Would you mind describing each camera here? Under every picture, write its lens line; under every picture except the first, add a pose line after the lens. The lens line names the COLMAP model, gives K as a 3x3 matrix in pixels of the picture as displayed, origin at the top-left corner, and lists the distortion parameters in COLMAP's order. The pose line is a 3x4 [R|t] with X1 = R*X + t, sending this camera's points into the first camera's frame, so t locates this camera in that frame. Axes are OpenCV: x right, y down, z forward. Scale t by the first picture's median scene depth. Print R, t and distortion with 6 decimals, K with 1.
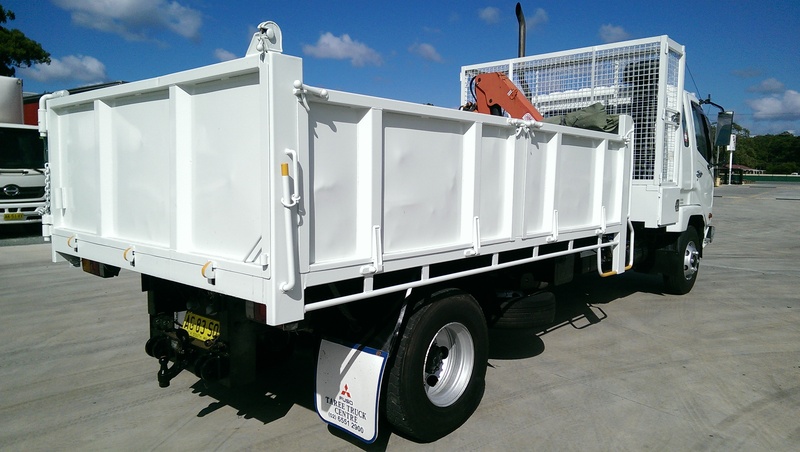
lens RADIAL K [[573.8, 0, 400.0], [0, 573.8, 226.0], [0, 0, 1]] dist [0.063458, -0.087776]
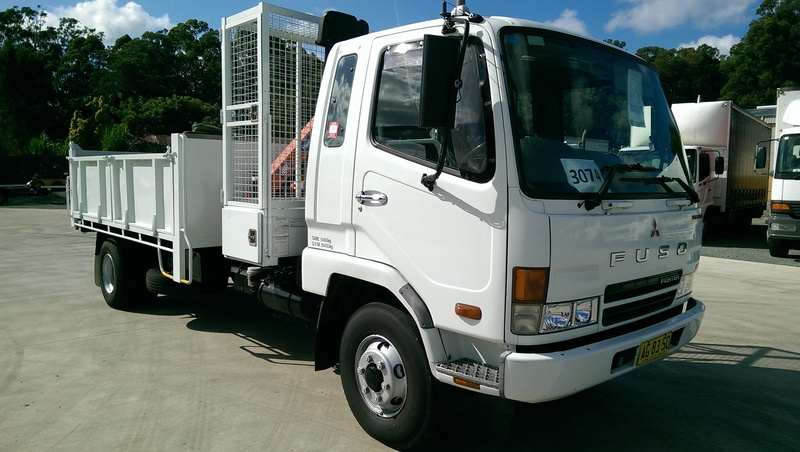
lens RADIAL K [[578.0, 0, 405.6], [0, 578.0, 213.8], [0, 0, 1]] dist [0.062483, -0.086268]
pose [[-0.118767, 0.054664, -0.991416, 1.755460], [-0.104012, 0.992305, 0.067174, -0.199622], [0.987459, 0.111098, -0.112167, 1.931649]]
